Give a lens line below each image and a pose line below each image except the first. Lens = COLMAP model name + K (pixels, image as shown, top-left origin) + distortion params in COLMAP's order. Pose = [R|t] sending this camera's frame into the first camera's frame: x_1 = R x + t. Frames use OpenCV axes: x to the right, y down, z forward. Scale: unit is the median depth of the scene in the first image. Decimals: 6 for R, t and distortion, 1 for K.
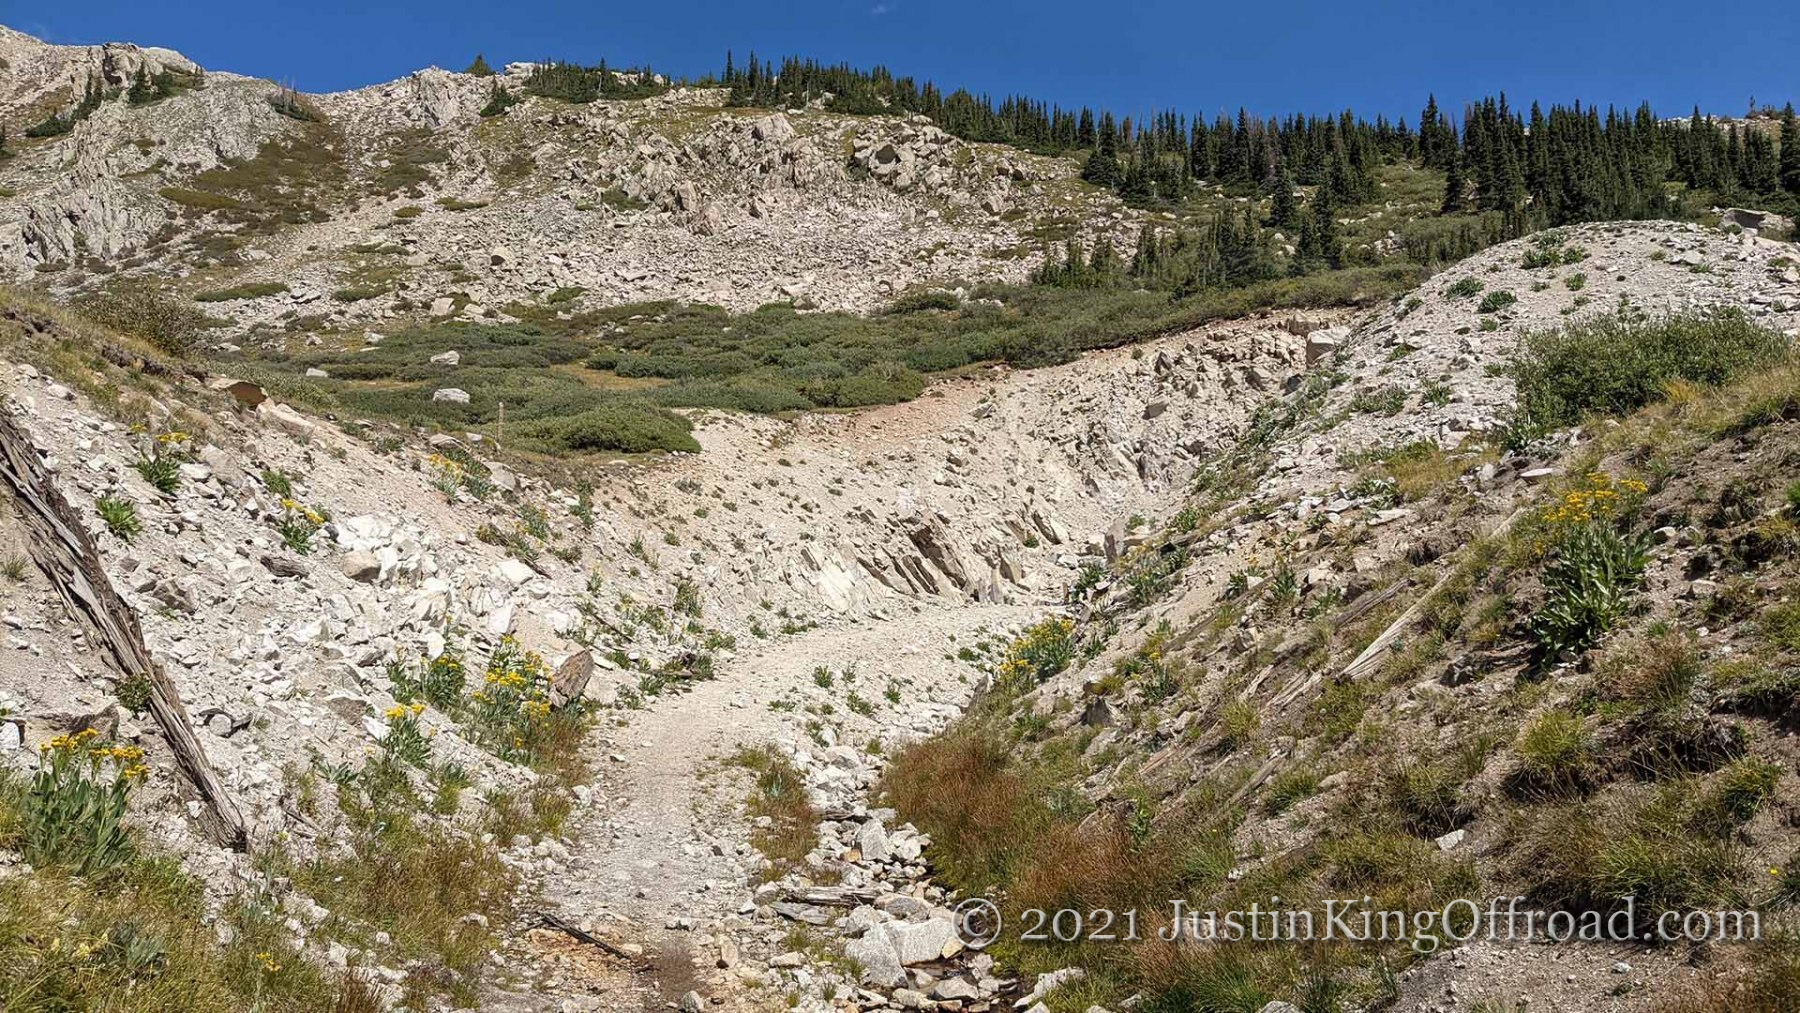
lens RADIAL K [[1452.9, 0, 904.1], [0, 1452.9, 503.0], [0, 0, 1]] dist [0.020047, -0.033181]
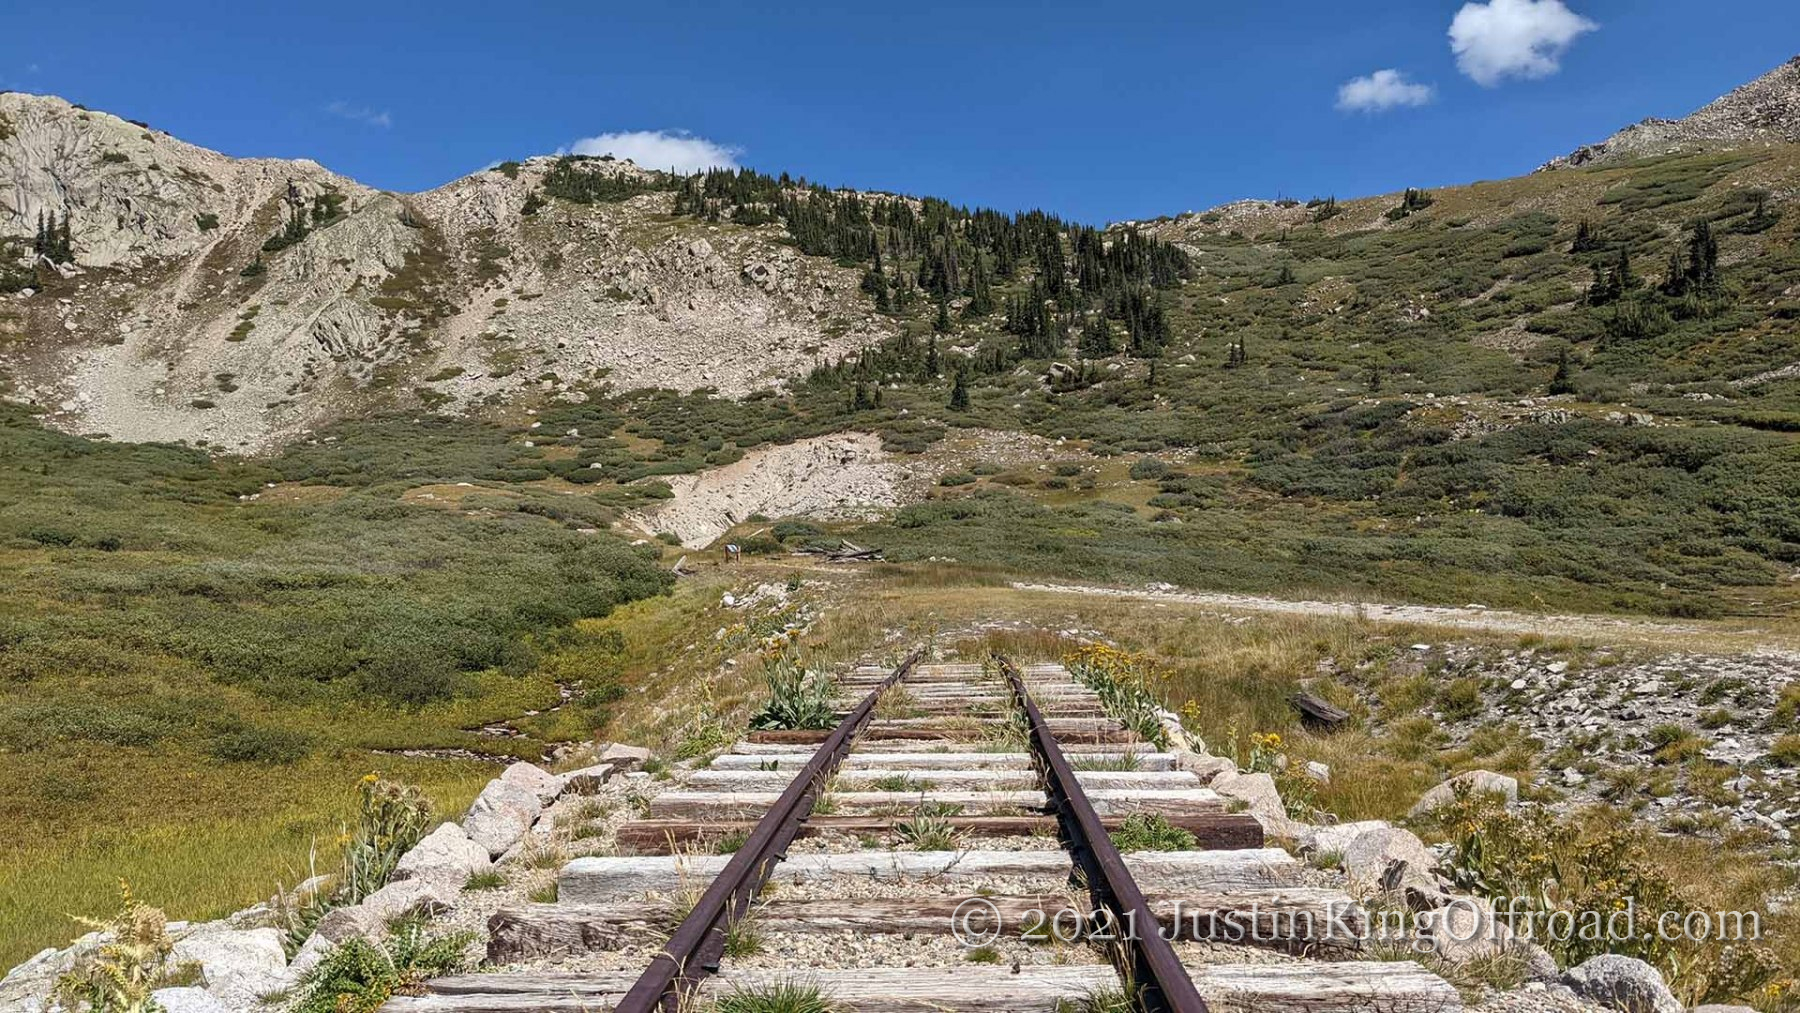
lens RADIAL K [[1452.9, 0, 898.4], [0, 1452.9, 511.6], [0, 0, 1]] dist [0.020047, -0.033181]
pose [[0.999315, -0.030069, 0.021583, 0.113947], [0.027958, 0.995350, 0.092181, -0.098456], [-0.024254, -0.091514, 0.995508, -0.884776]]
